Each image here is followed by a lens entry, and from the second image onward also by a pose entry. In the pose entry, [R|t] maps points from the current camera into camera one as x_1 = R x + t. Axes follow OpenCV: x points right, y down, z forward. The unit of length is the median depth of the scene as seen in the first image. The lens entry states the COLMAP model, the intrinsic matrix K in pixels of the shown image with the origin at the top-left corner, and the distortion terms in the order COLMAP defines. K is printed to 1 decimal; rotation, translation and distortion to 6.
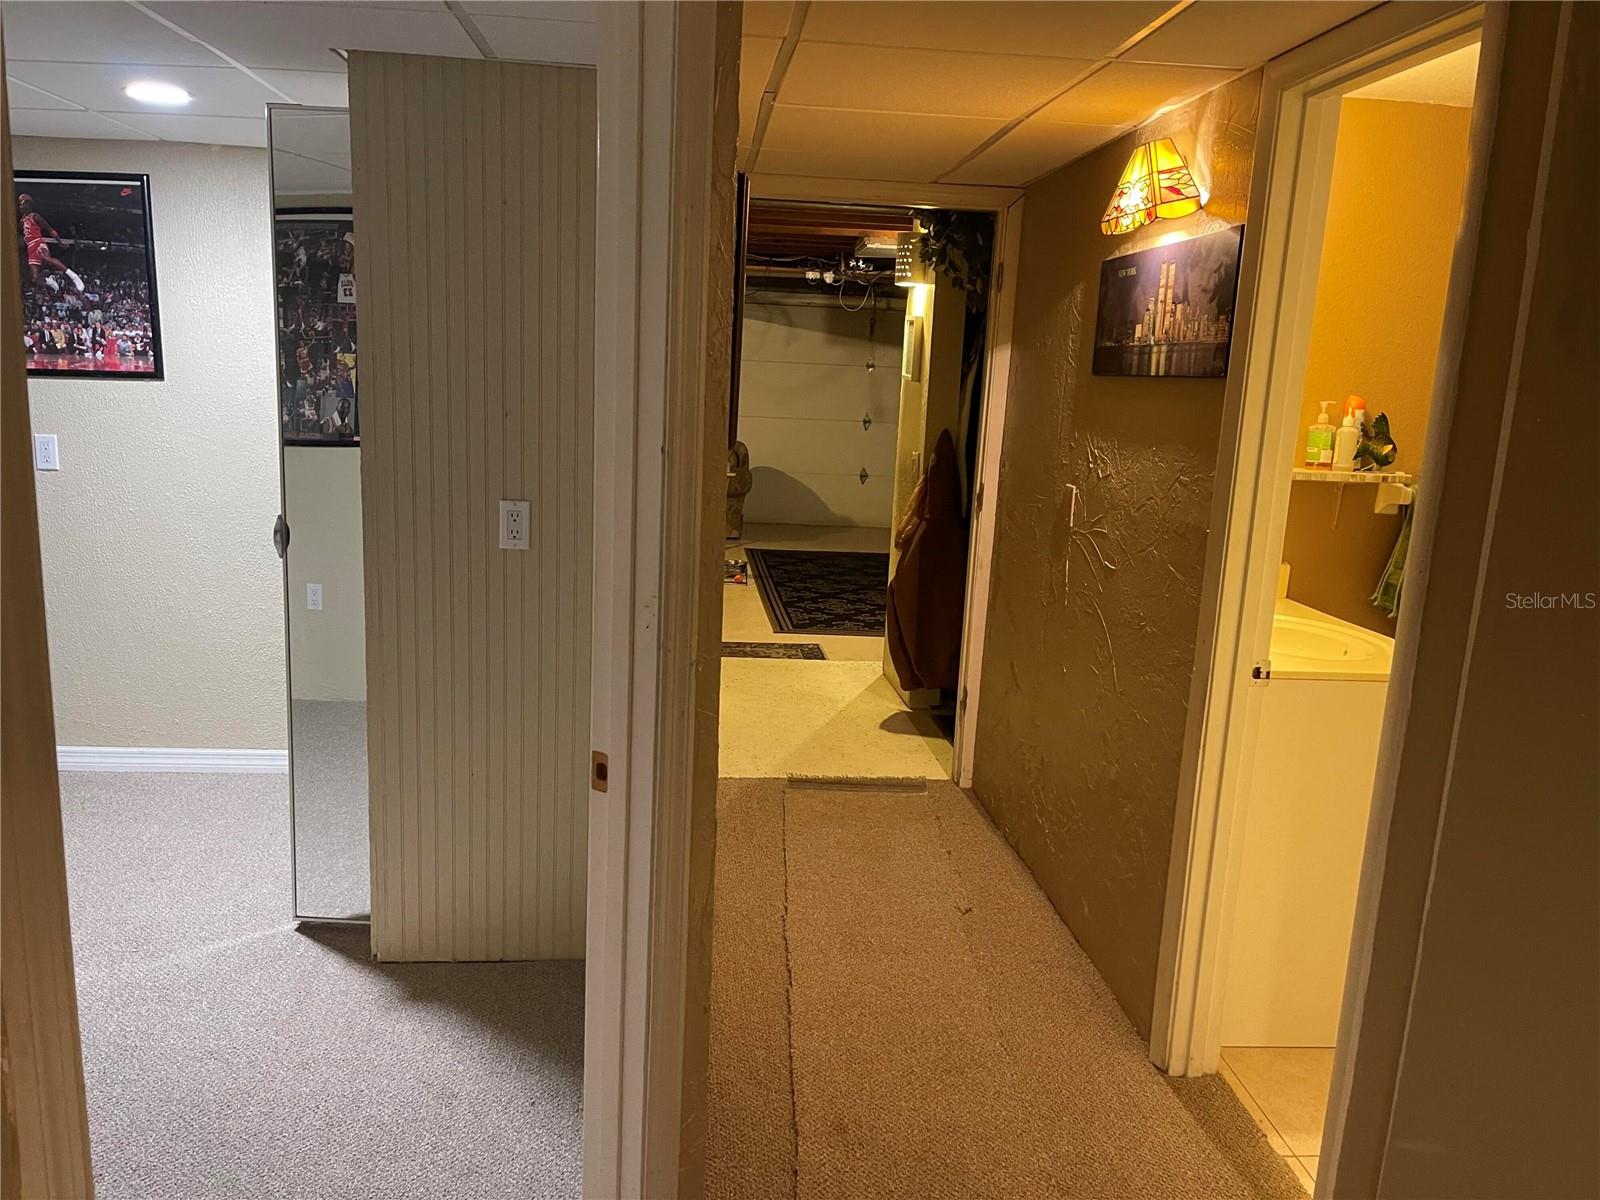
lens RADIAL K [[1178.6, 0, 800.0], [0, 1178.6, 600.0], [0, 0, 1]] dist [0.064862, -0.090539]
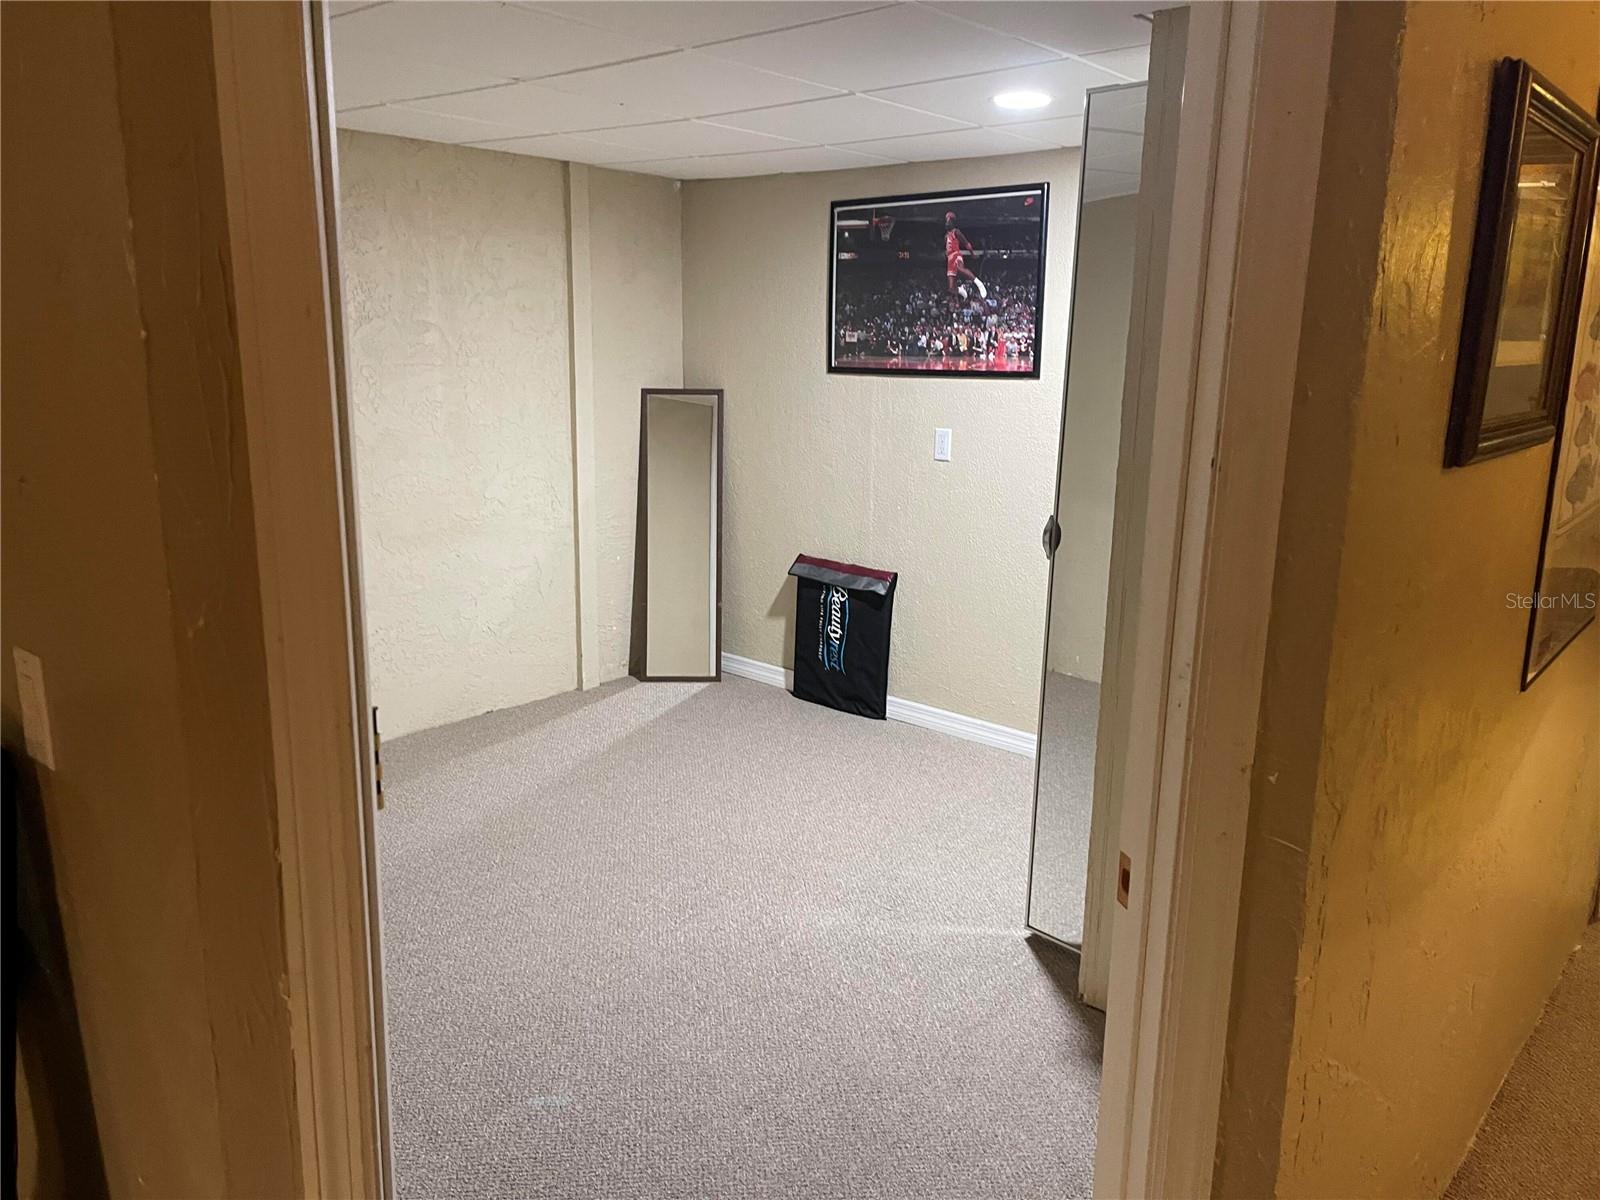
lens RADIAL K [[1208.5, 0, 801.1], [0, 1208.5, 594.3], [0, 0, 1]] dist [0.055574, -0.103614]
pose [[0.725347, 0.115763, -0.678580, 0.060481], [-0.120963, 0.991855, 0.039906, -0.013950], [0.677672, 0.053137, 0.733442, 0.086359]]
